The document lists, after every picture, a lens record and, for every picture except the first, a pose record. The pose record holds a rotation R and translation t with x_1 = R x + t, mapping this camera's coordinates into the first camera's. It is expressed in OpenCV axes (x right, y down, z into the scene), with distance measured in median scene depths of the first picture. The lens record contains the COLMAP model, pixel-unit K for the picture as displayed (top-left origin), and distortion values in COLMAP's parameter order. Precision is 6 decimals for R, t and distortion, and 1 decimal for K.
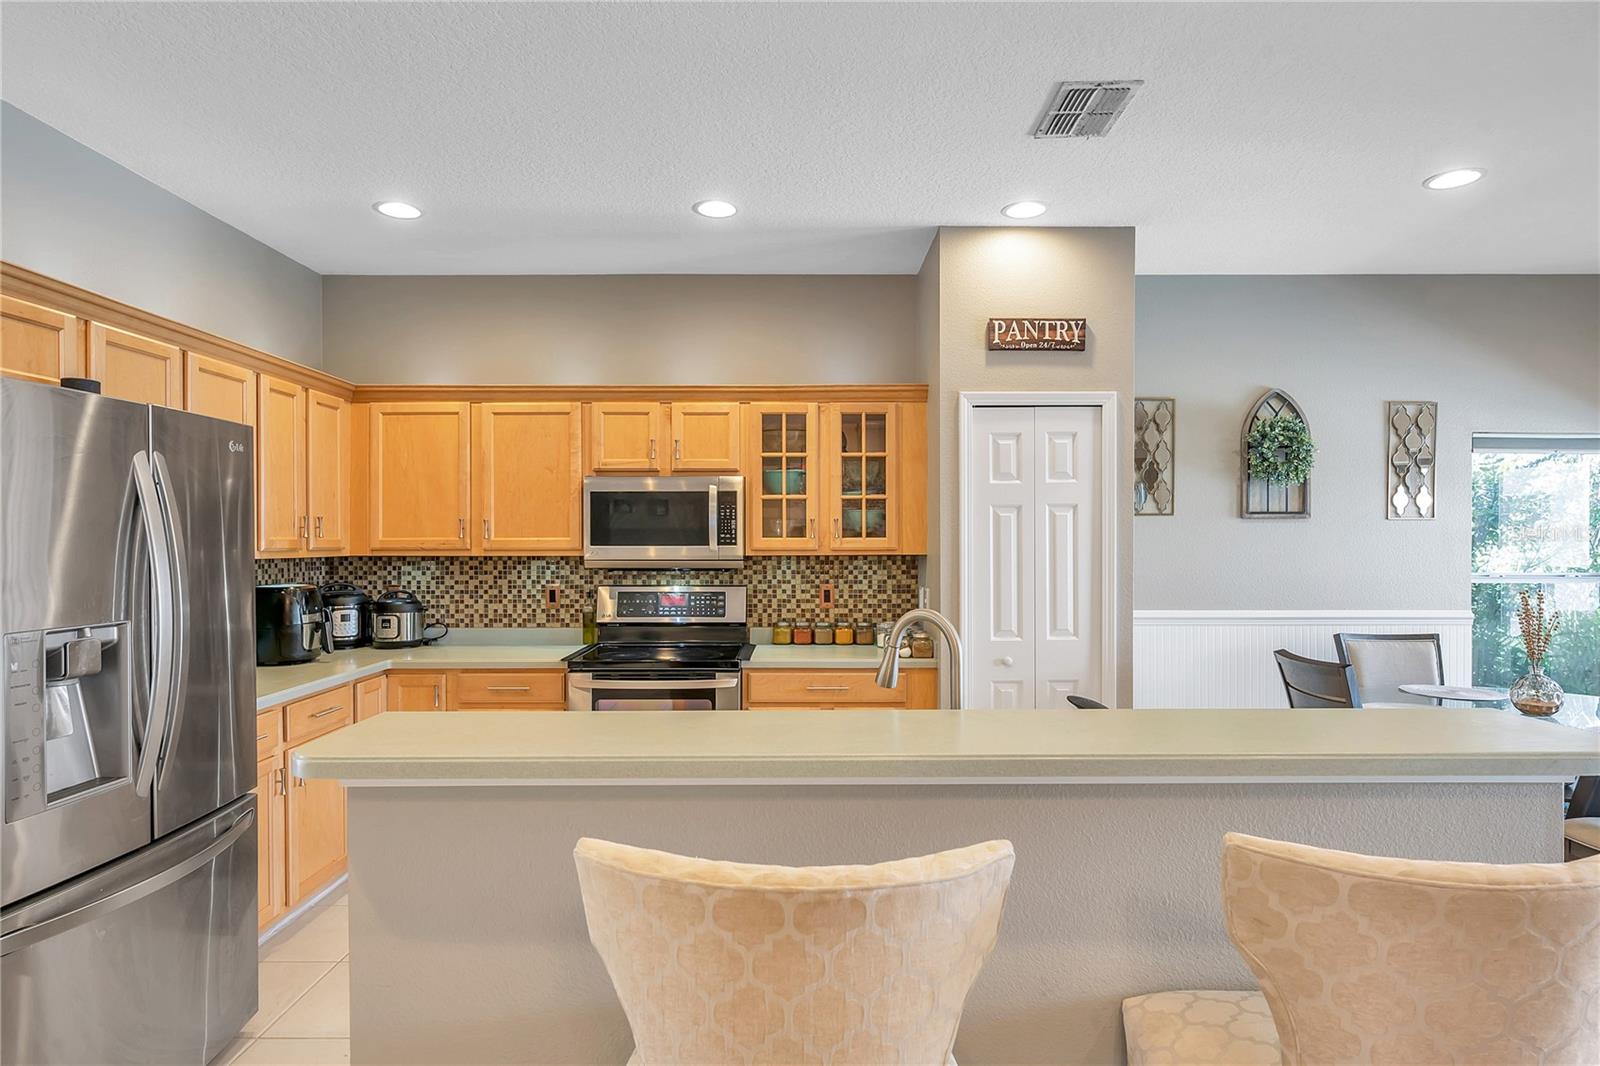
lens RADIAL K [[868.3, 0, 805.4], [0, 868.3, 540.7], [0, 0, 1]] dist [0.000526, 0.000085]
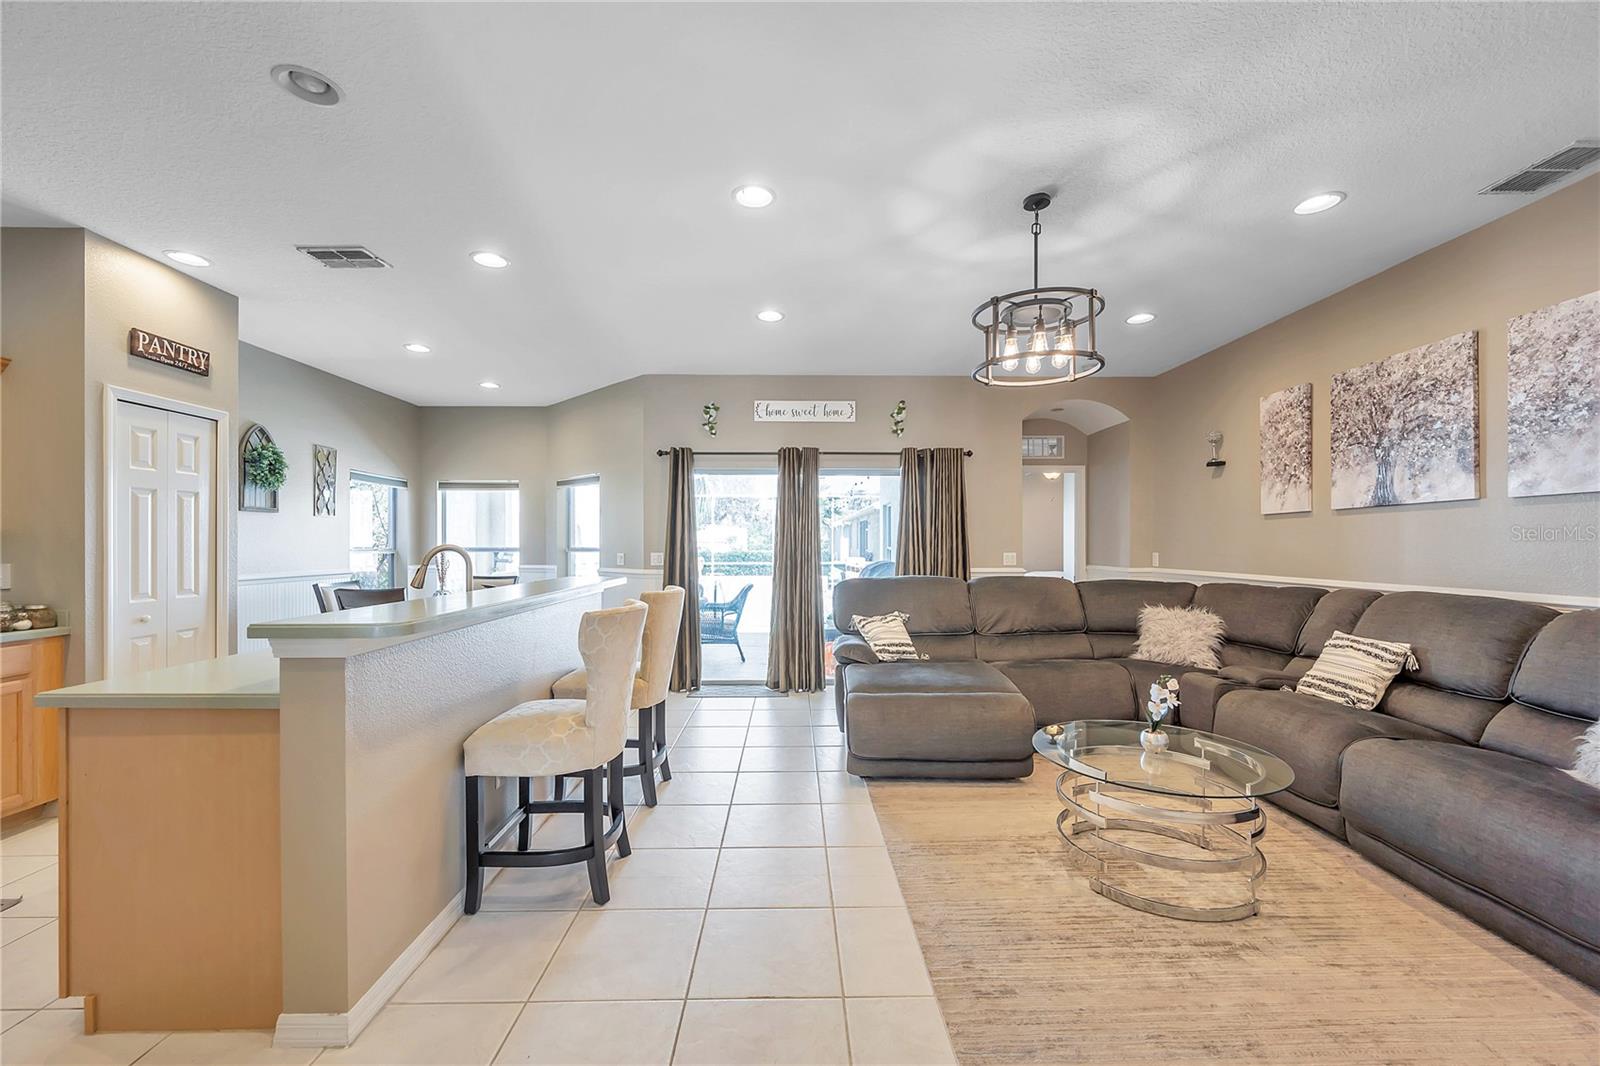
lens RADIAL K [[644.7, 0, 802.1], [0, 644.7, 542.2], [0, 0, 1]] dist [0.001990, -0.000659]
pose [[-0.013362, 0.004343, 0.999901, -0.577405], [0.005286, 0.999977, -0.004273, 0.036260], [-0.999897, 0.005228, -0.013385, 0.093871]]
